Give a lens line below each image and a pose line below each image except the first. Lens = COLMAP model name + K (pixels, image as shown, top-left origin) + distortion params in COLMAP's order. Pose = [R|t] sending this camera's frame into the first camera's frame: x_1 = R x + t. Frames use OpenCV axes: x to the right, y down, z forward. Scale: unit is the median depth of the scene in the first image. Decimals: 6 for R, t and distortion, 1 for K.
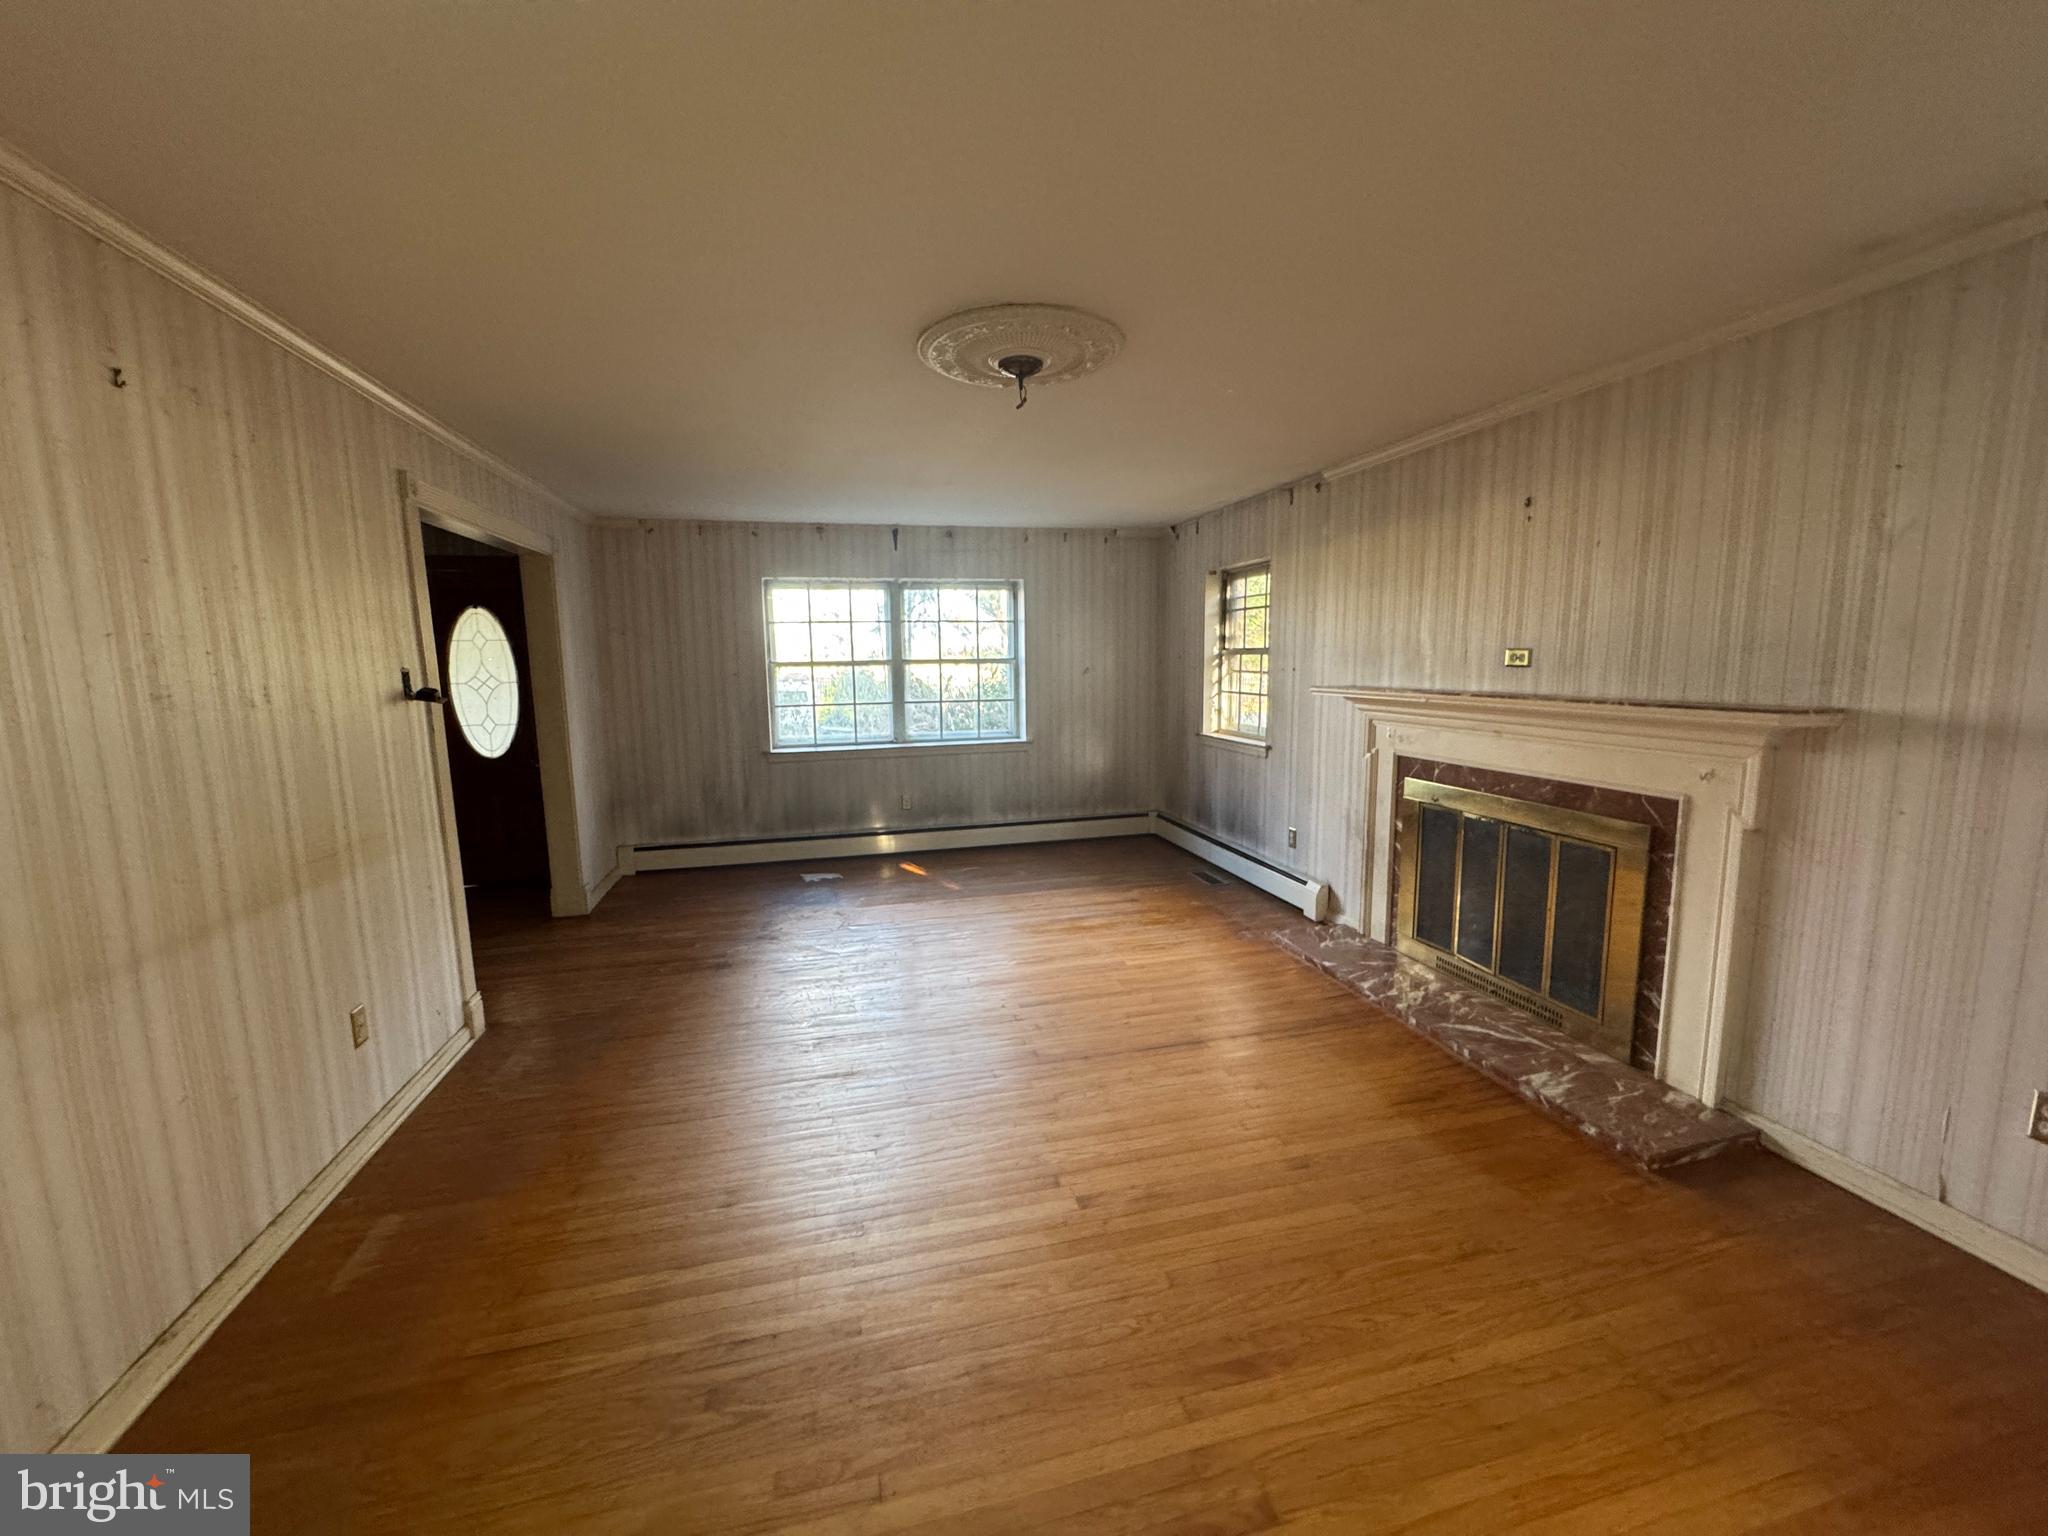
lens RADIAL K [[816.6, 0, 1021.5], [0, 816.6, 775.6], [0, 0, 1]] dist [-0.002628, 0.000515]
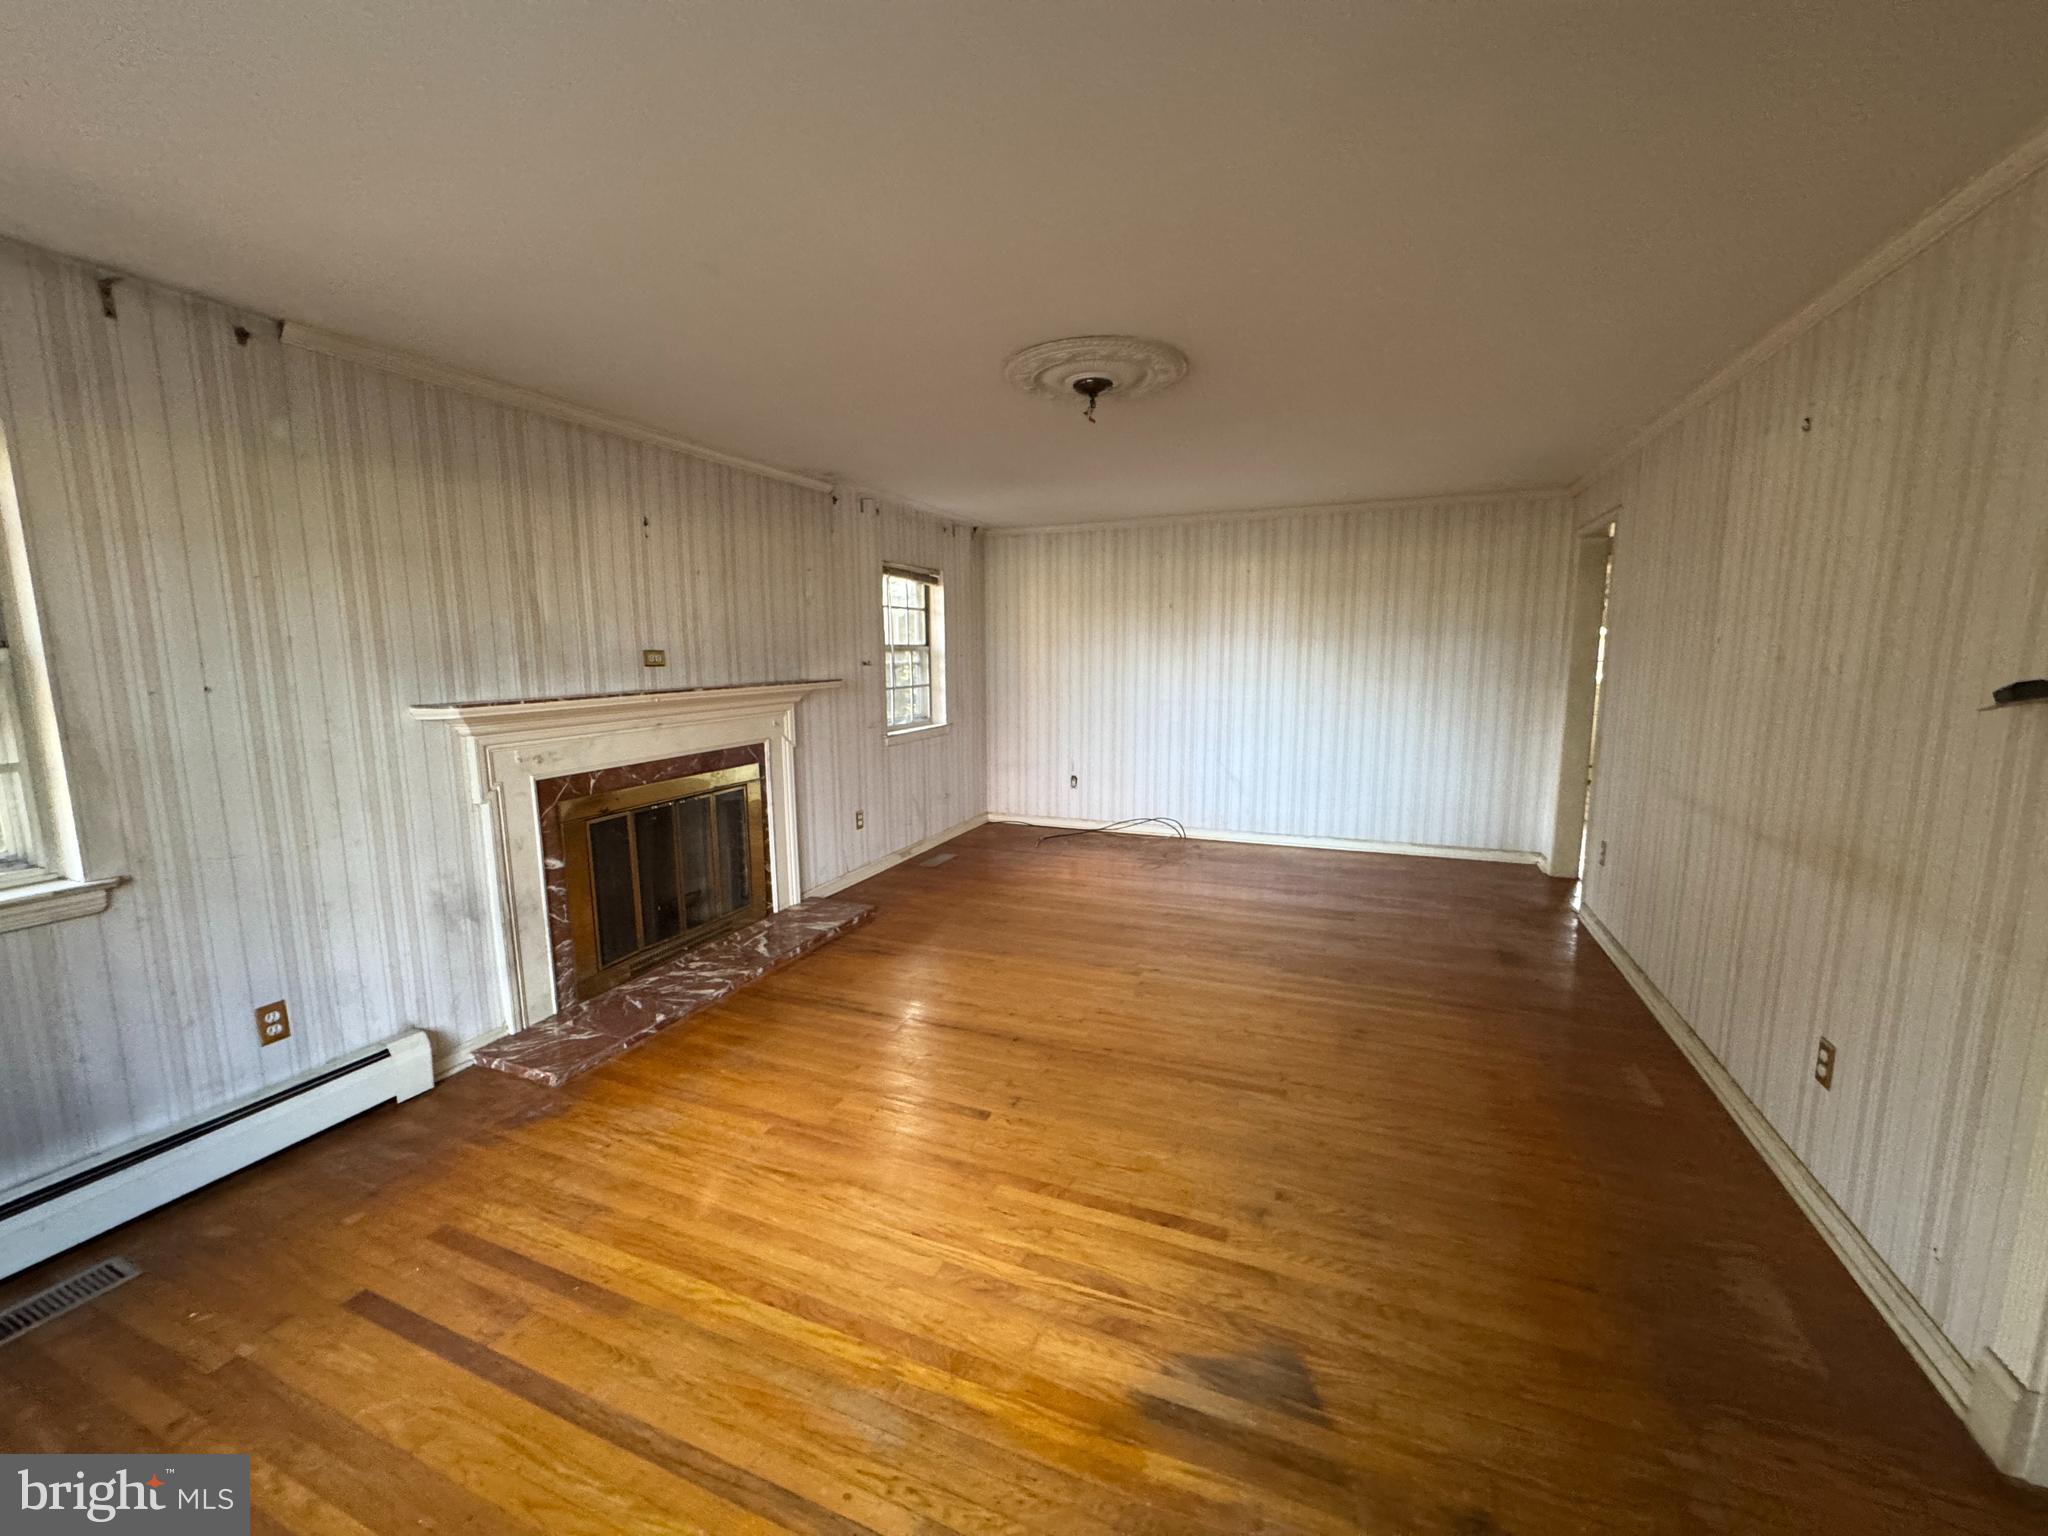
lens RADIAL K [[816.6, 0, 1022.6], [0, 816.6, 768.3], [0, 0, 1]] dist [-0.002628, 0.000515]
pose [[-0.799493, -0.063202, 0.597341, -0.456015], [0.111018, 0.961769, 0.250350, -0.207401], [-0.590327, 0.266469, -0.761911, 1.487867]]
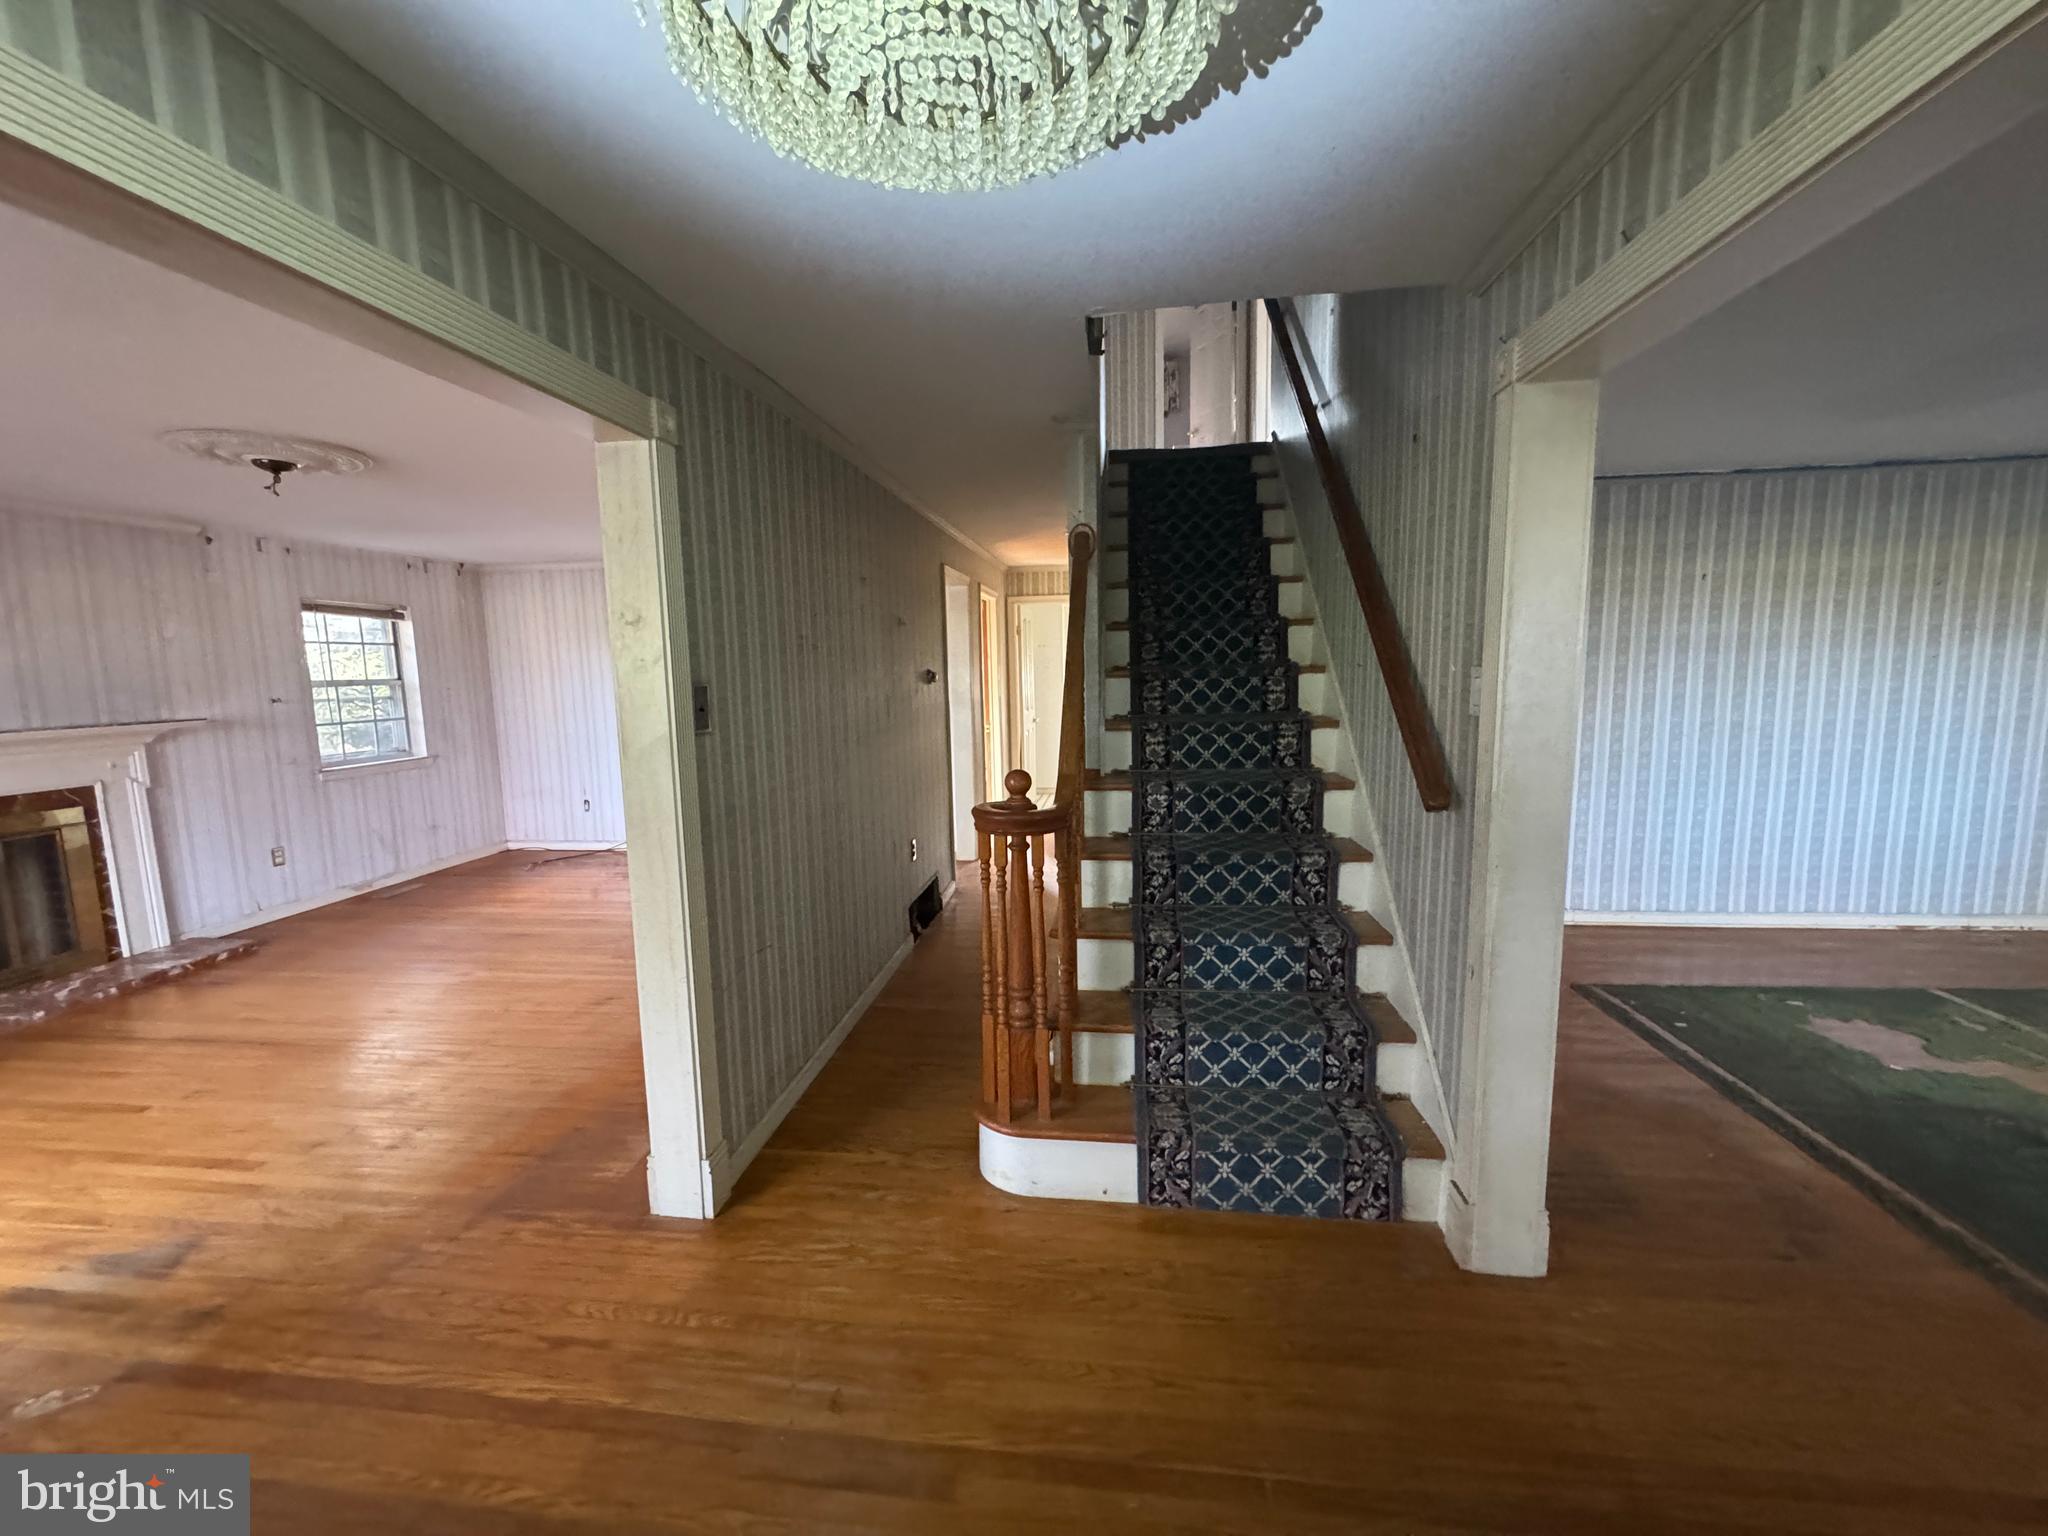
lens RADIAL K [[816.6, 0, 1022.5], [0, 816.6, 766.2], [0, 0, 1]] dist [-0.002628, 0.000515]
pose [[-0.929452, -0.006152, 0.368891, -1.152875], [0.093889, 0.962999, 0.252622, -0.183694], [-0.356795, 0.269435, -0.894484, 1.352216]]
